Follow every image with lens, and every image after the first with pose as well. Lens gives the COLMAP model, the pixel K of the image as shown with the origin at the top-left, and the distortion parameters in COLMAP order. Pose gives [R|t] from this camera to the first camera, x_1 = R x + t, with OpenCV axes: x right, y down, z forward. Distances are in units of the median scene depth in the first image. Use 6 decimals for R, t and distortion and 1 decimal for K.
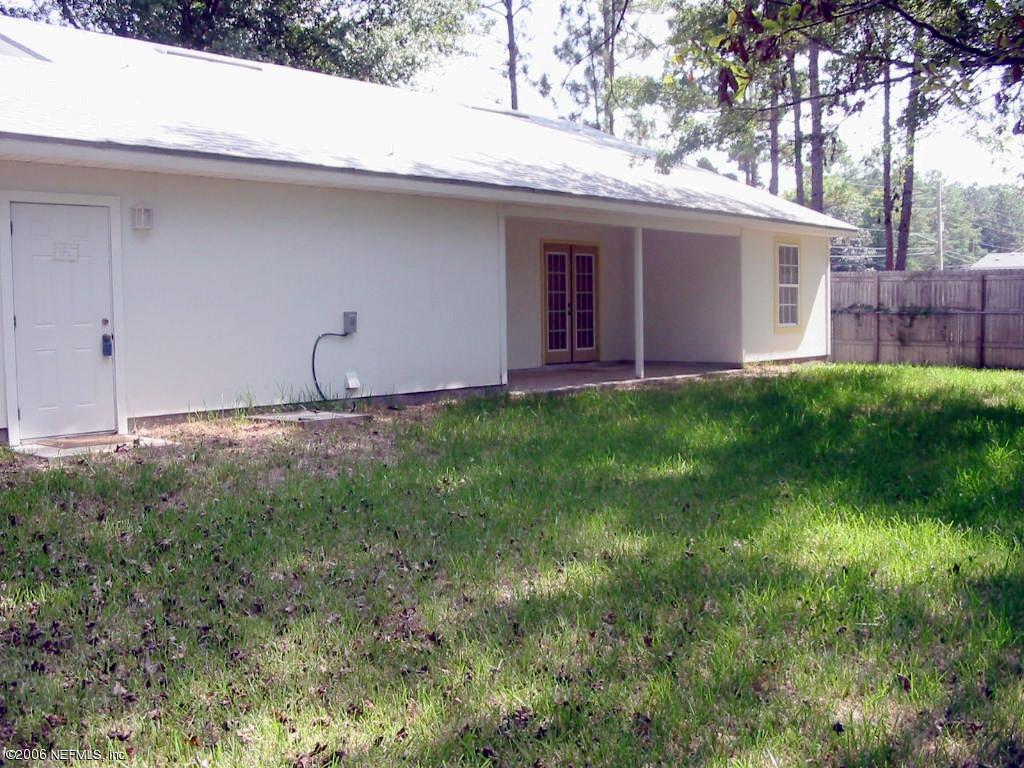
lens RADIAL K [[1114.6, 0, 512.0], [0, 1114.6, 384.0], [0, 0, 1]] dist [-0.145241, 0.005541]
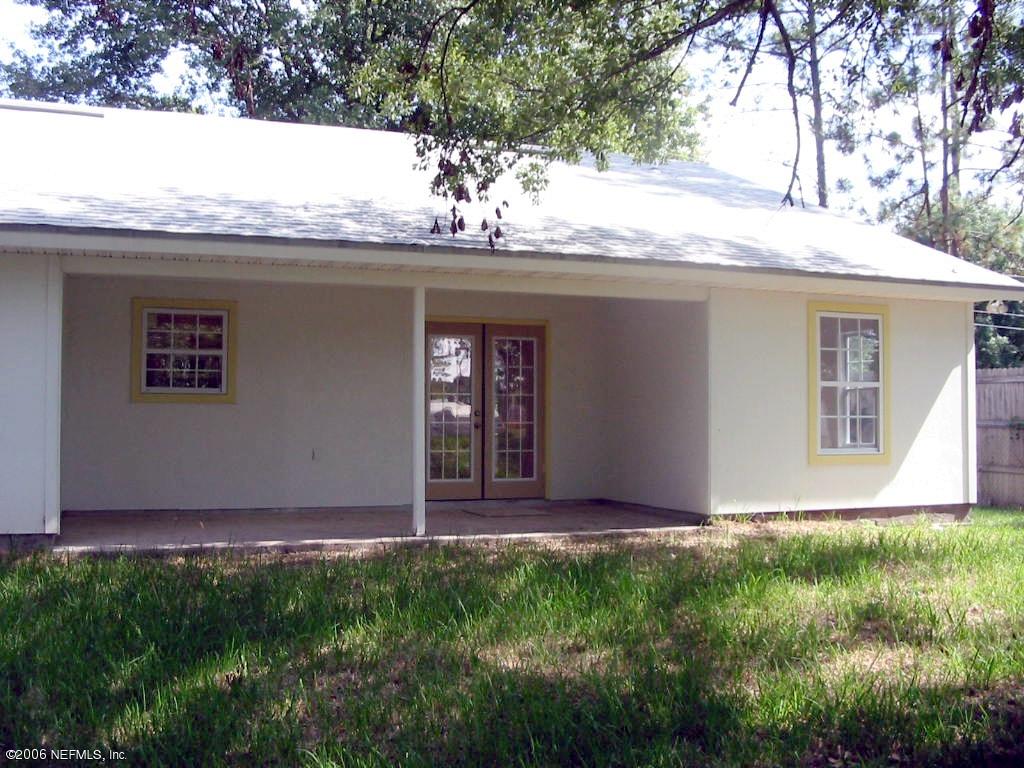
lens RADIAL K [[1114.6, 0, 512.0], [0, 1114.6, 384.0], [0, 0, 1]] dist [-0.145241, 0.005541]
pose [[0.882552, 0.000865, -0.470214, 0.381449], [-0.045314, 0.995501, -0.083219, -0.033678], [0.468027, 0.094752, 0.878620, 0.417758]]
